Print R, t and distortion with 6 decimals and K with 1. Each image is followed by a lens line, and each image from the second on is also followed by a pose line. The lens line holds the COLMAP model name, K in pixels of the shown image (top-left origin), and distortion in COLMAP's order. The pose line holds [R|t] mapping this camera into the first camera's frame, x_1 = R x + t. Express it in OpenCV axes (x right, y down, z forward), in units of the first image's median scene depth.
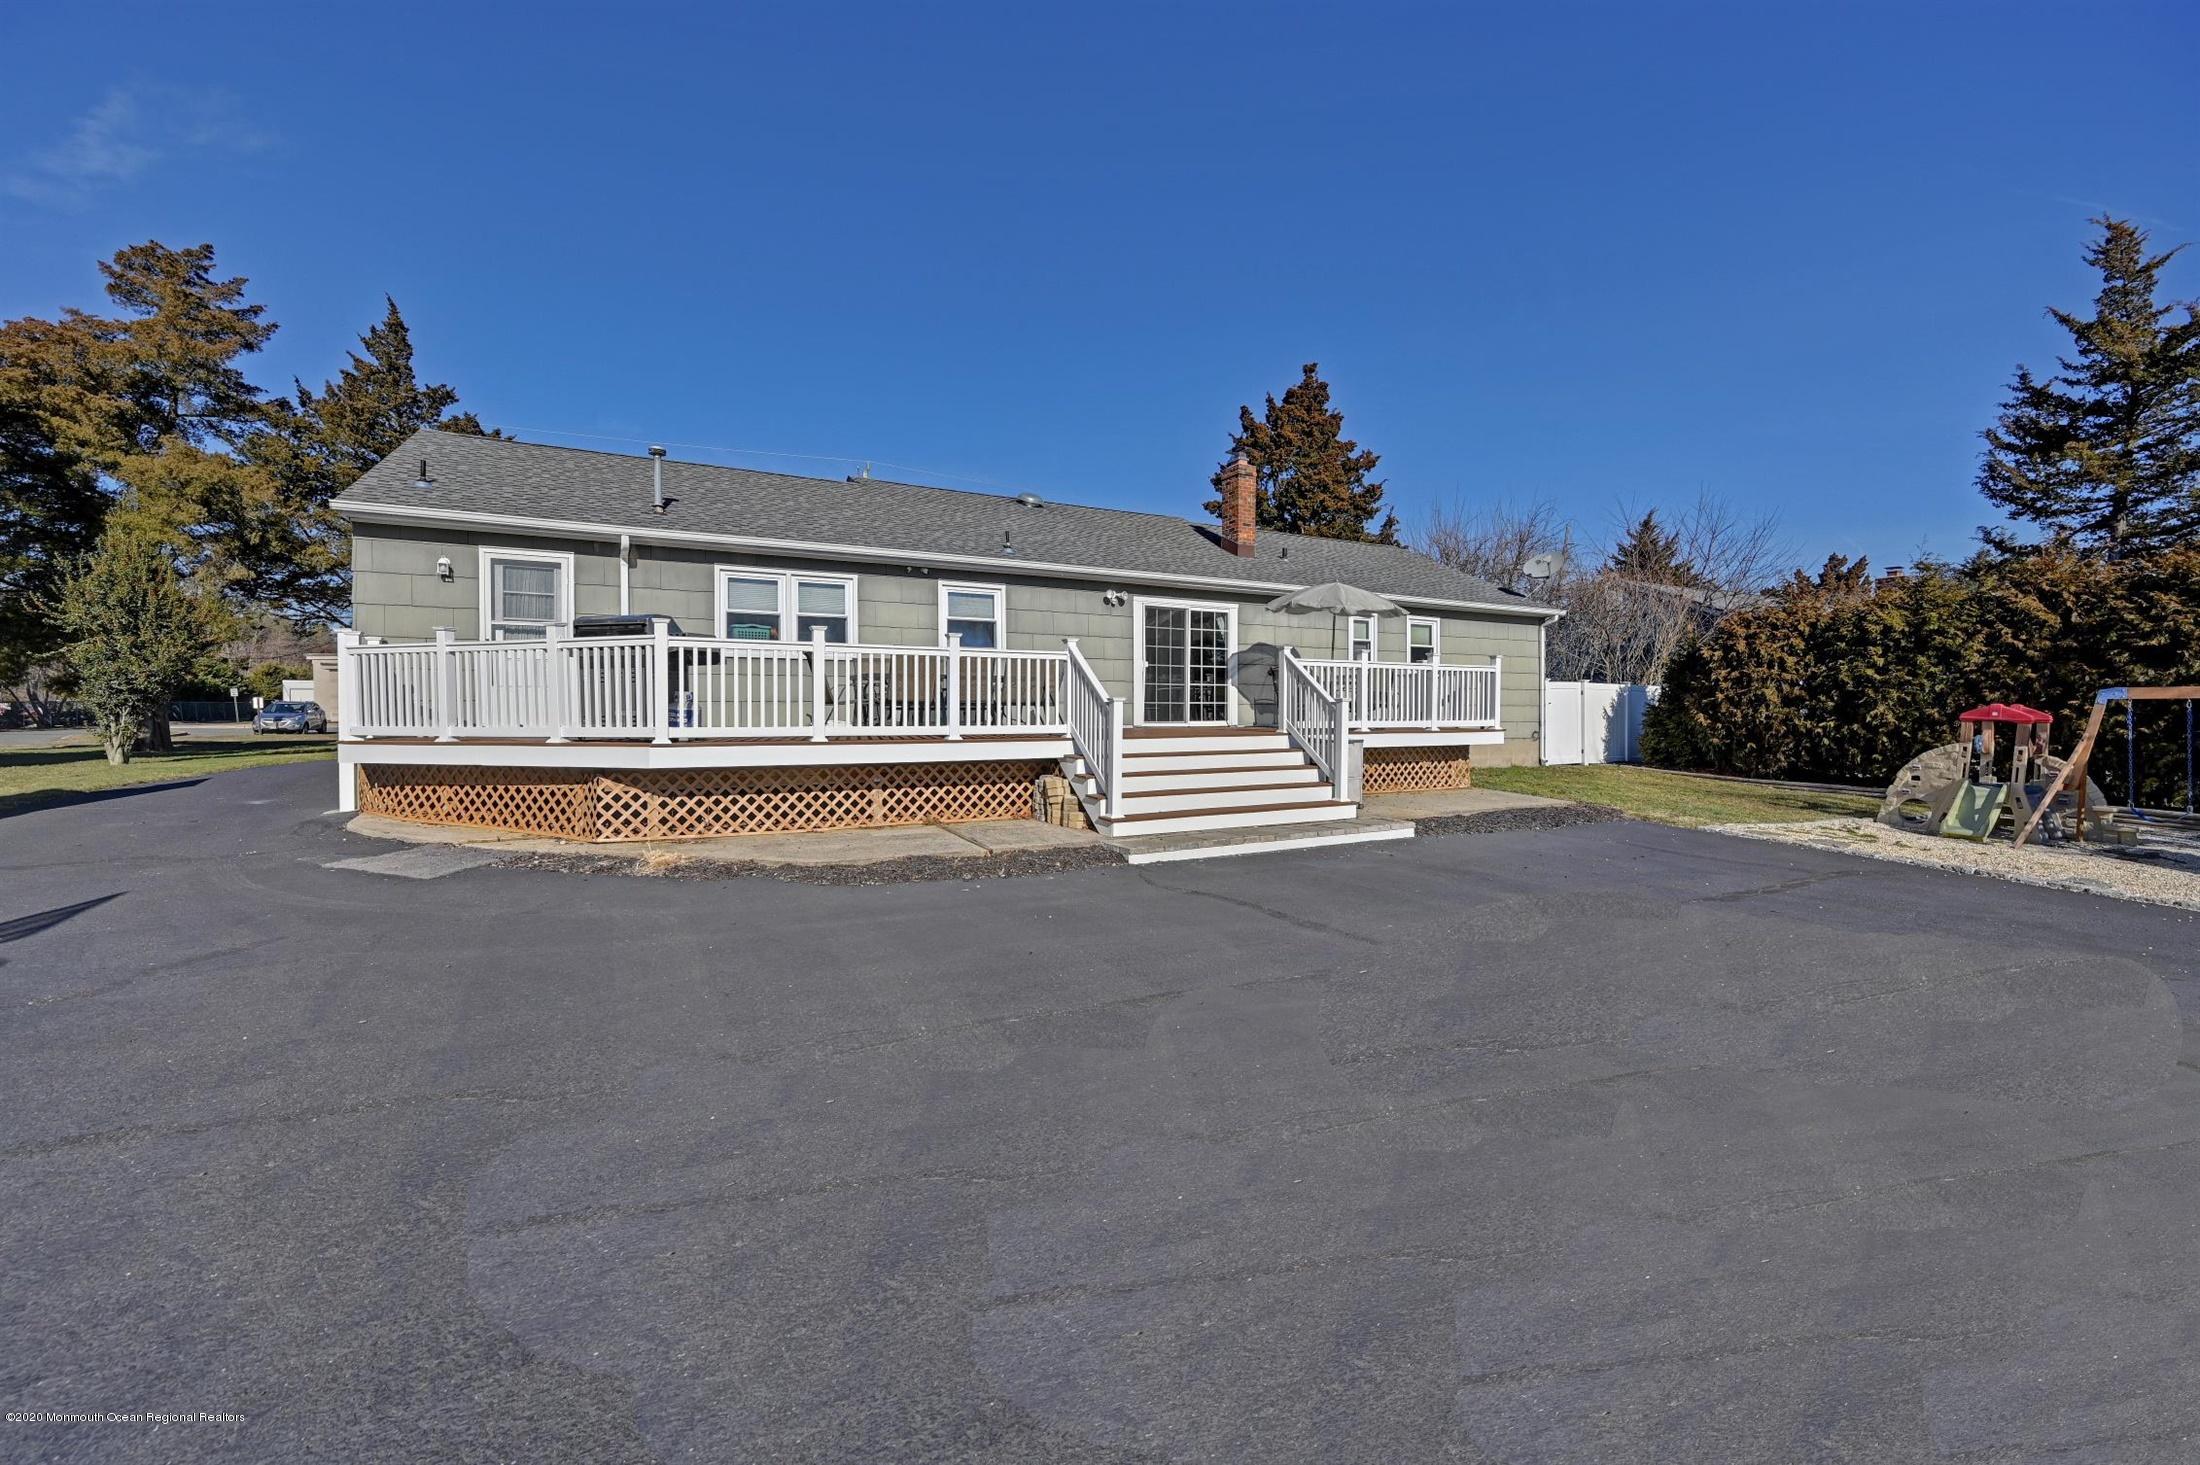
lens RADIAL K [[878.1, 0, 1110.0], [0, 878.1, 727.7], [0, 0, 1]] dist [-0.002406, -0.000243]
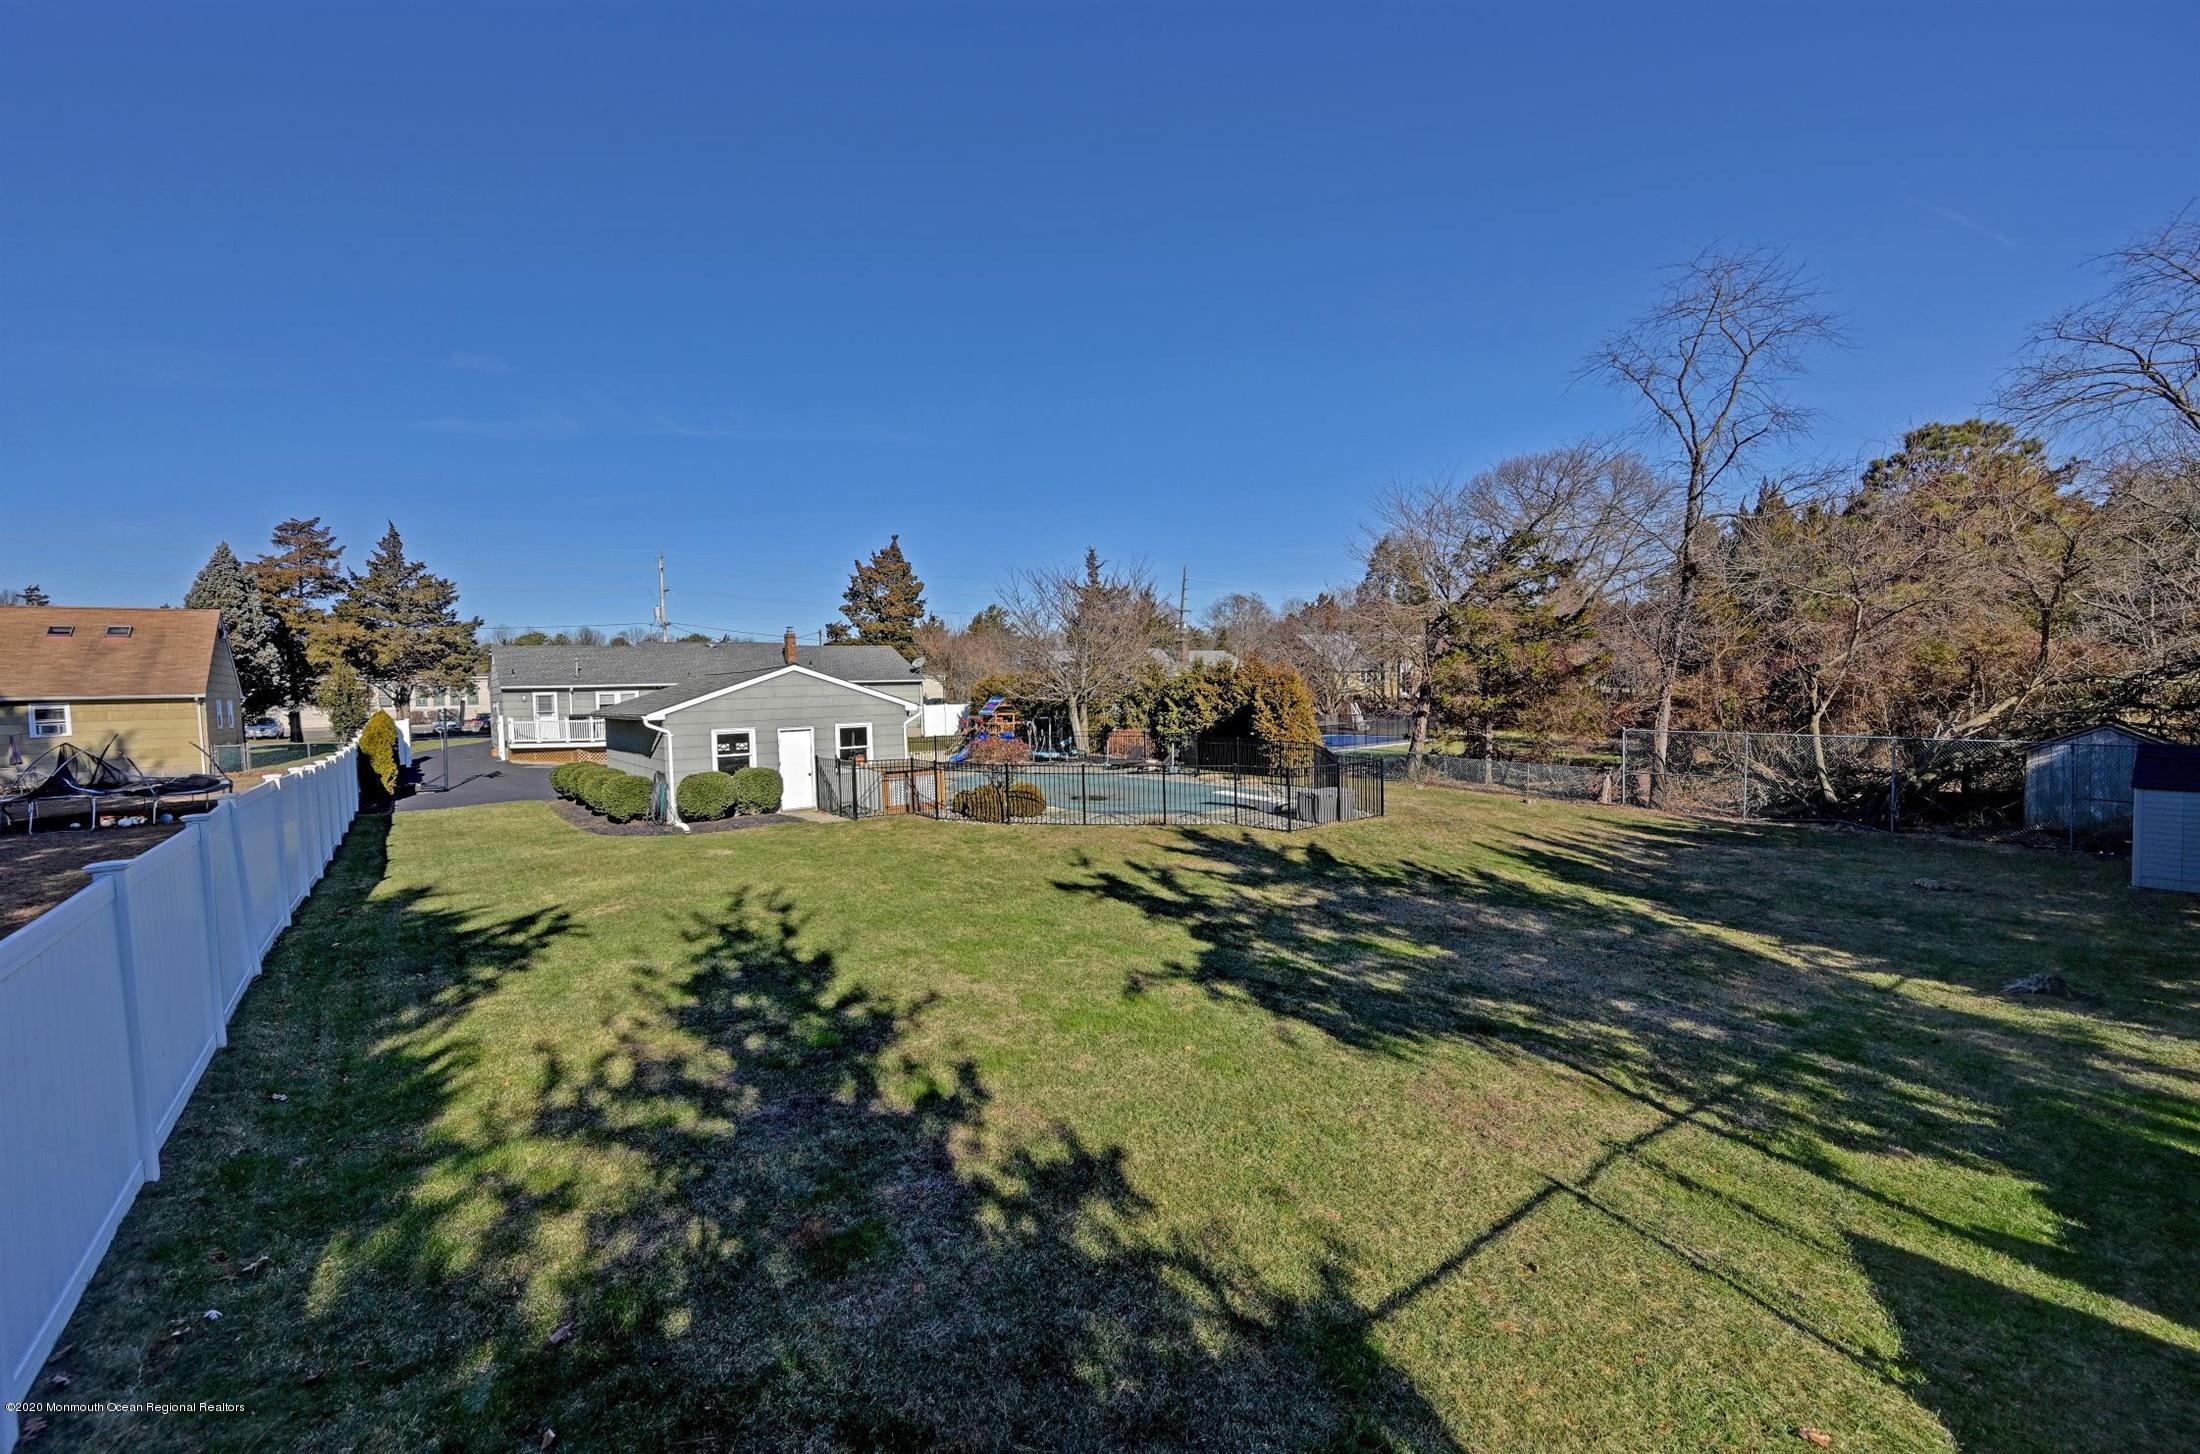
lens RADIAL K [[940.2, 0, 1150.3], [0, 940.2, 725.2], [0, 0, 1]] dist [-0.000966, -0.000165]
pose [[0.984947, -0.031601, 0.169944, 0.926712], [0.026831, 0.999181, 0.030293, -0.083007], [-0.170762, -0.025277, 0.984988, -2.610637]]
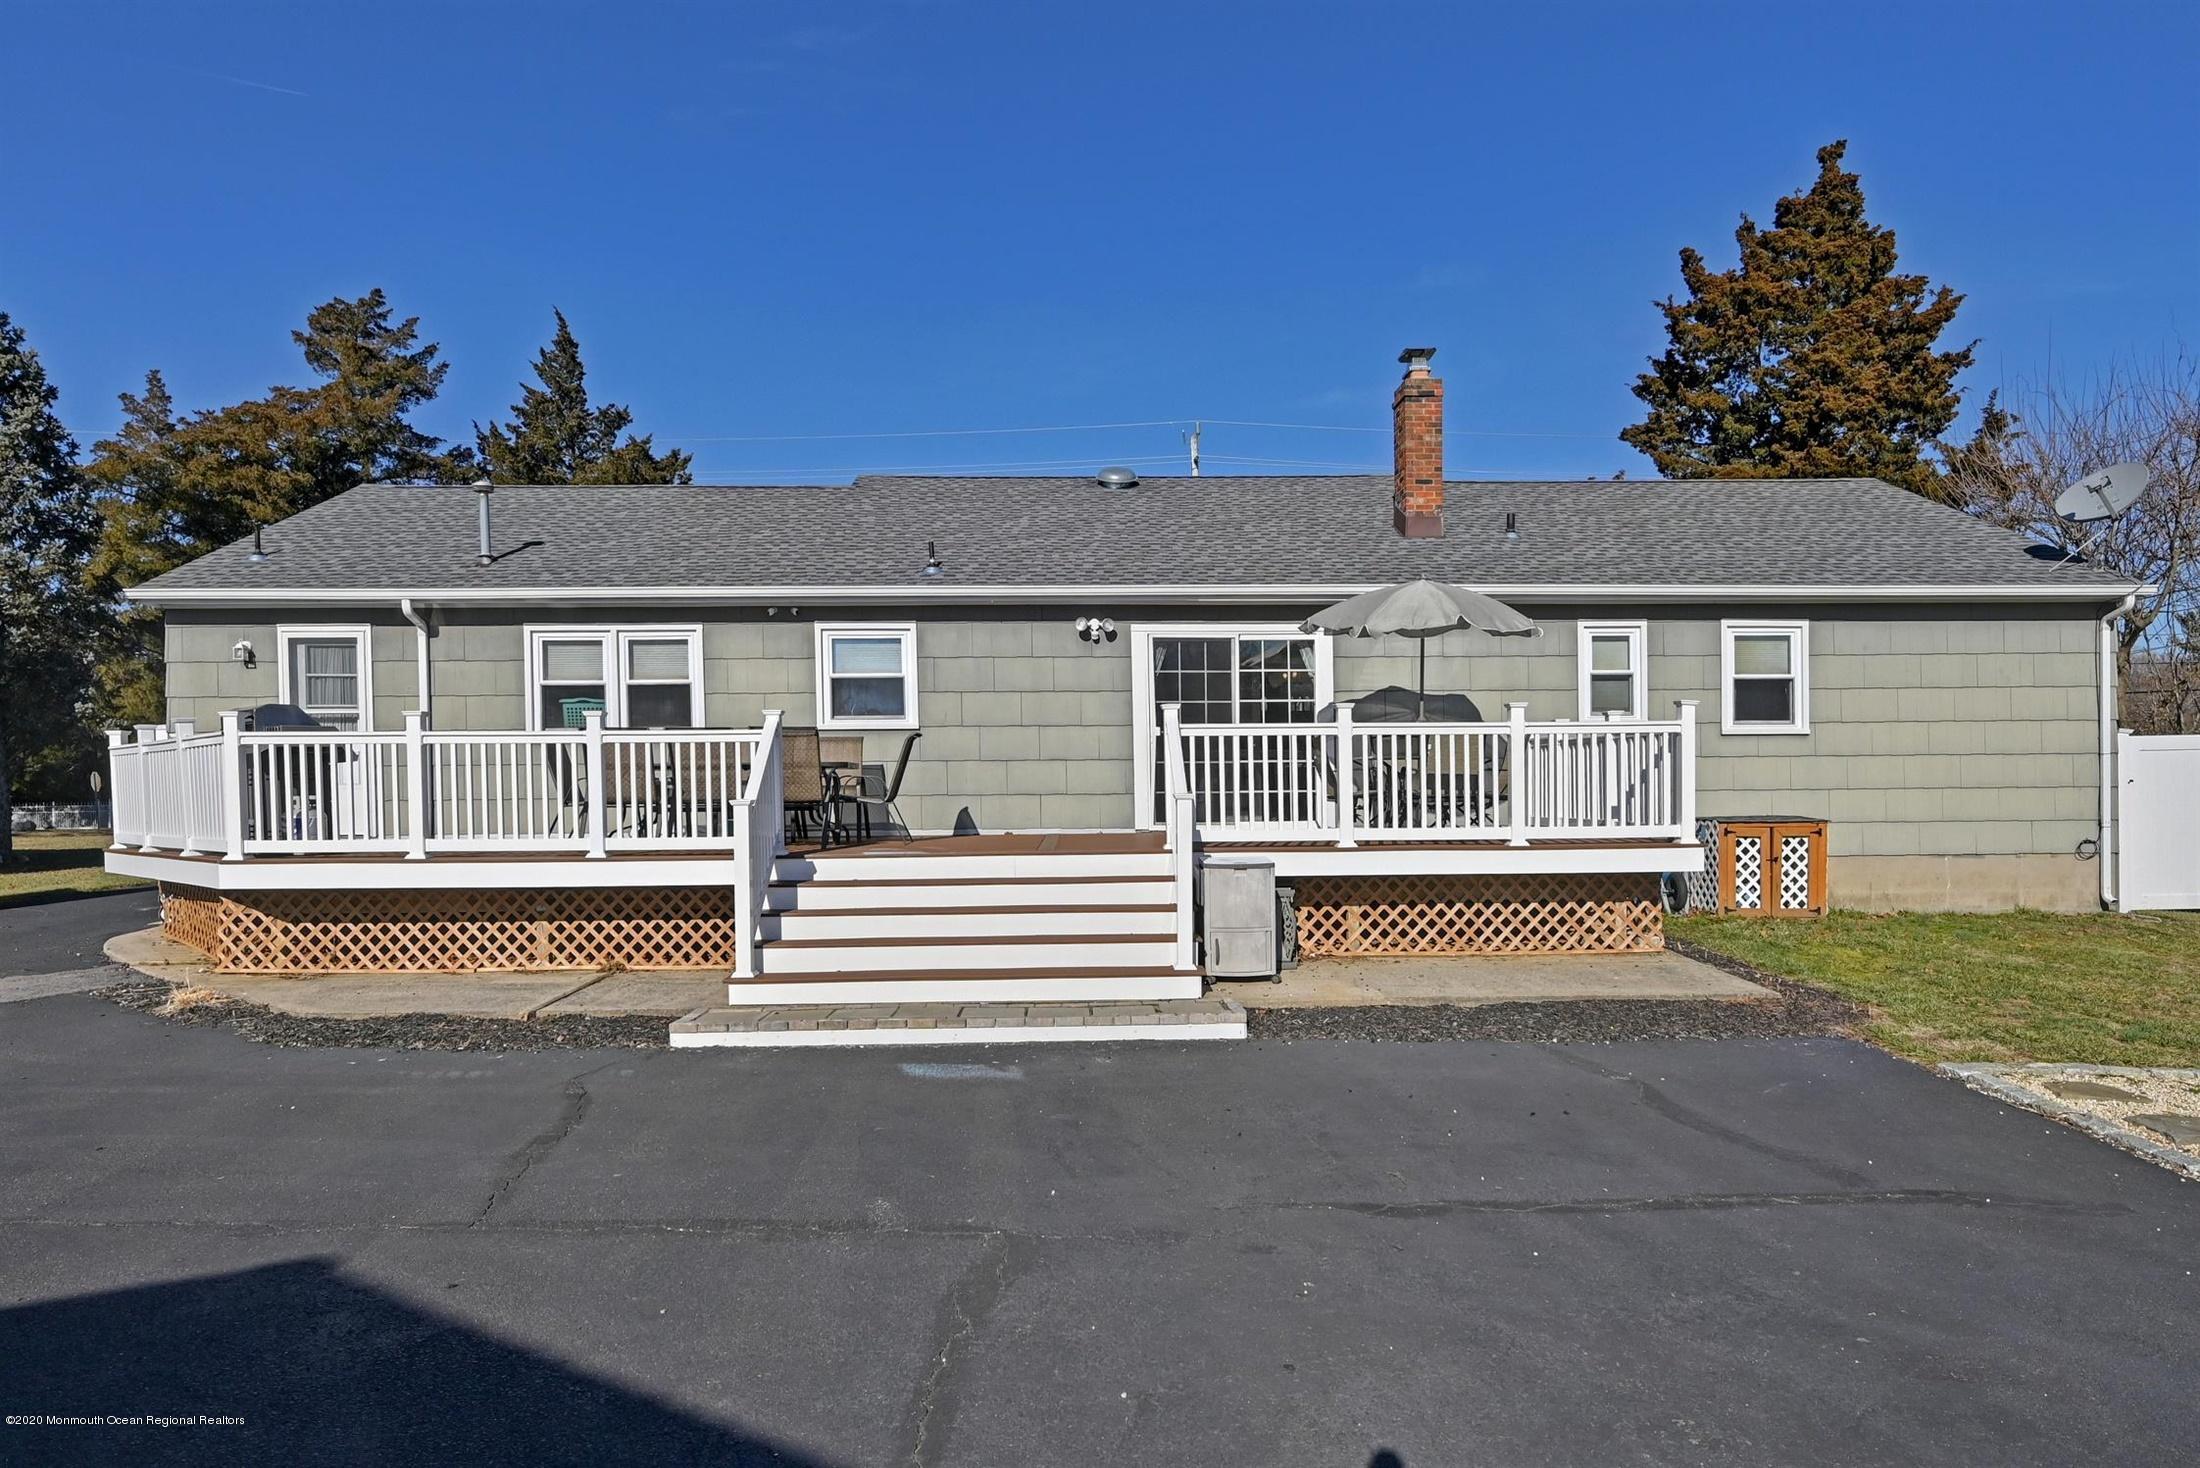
lens RADIAL K [[1351.1, 0, 1114.1], [0, 1351.1, 837.8], [0, 0, 1]] dist [-0.003316, 0.001007]
pose [[0.892778, 0.009389, -0.450399, 0.459020], [0.000296, 0.999770, 0.021428, -0.017088], [0.450497, -0.019264, 0.892570, 0.123812]]
